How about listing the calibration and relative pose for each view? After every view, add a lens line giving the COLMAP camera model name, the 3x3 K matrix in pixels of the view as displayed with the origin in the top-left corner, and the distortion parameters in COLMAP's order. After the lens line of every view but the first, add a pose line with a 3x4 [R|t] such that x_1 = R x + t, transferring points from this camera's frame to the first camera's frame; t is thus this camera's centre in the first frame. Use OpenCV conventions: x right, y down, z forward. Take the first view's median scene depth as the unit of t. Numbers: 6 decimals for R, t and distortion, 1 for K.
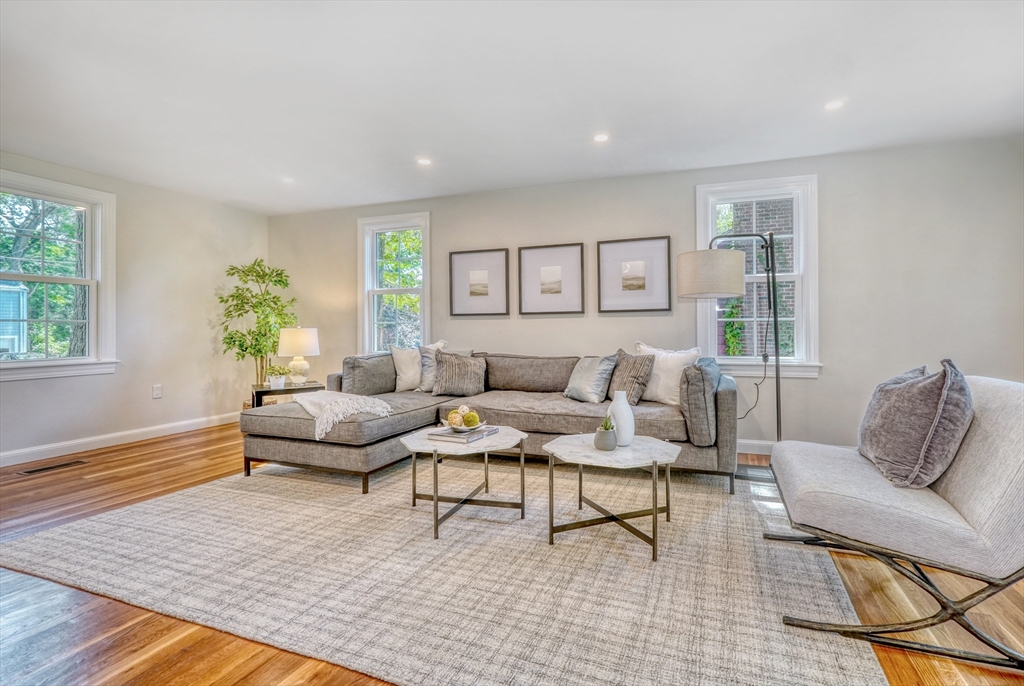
lens RADIAL K [[494.6, 0, 514.6], [0, 494.6, 325.7], [0, 0, 1]] dist [0.000304, -0.000070]
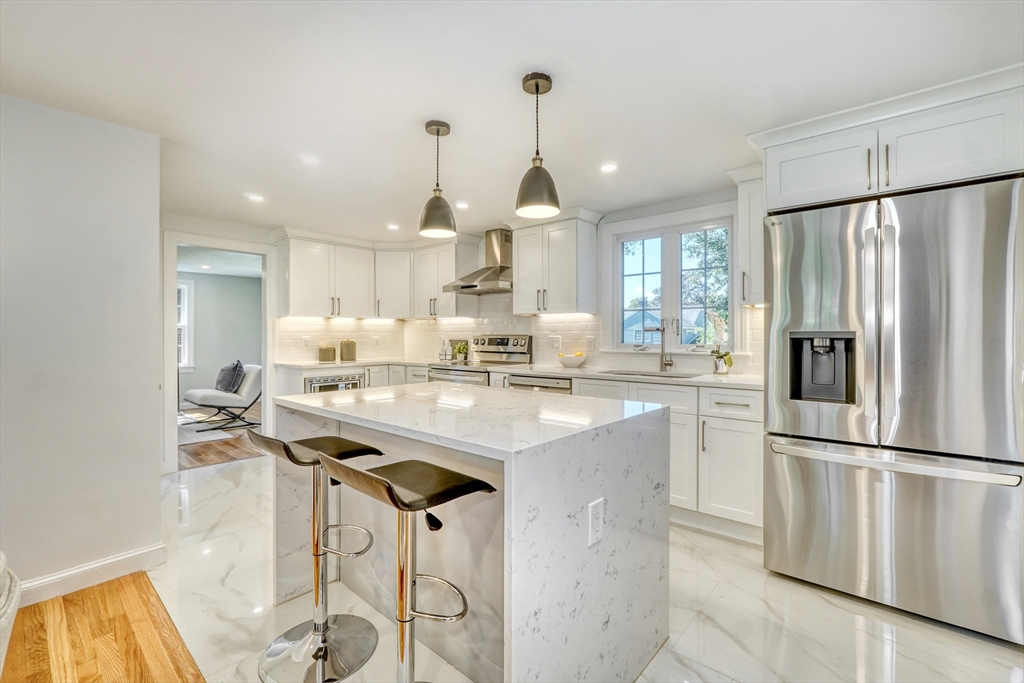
lens RADIAL K [[442.8, 0, 512.0], [0, 442.8, 341.5], [0, 0, 1]] dist [0.001165, 0.000315]
pose [[0.332410, -0.001962, 0.943133, -1.254936], [-0.003556, 0.999988, 0.003334, -0.072595], [-0.943128, -0.004462, 0.332399, -1.618801]]
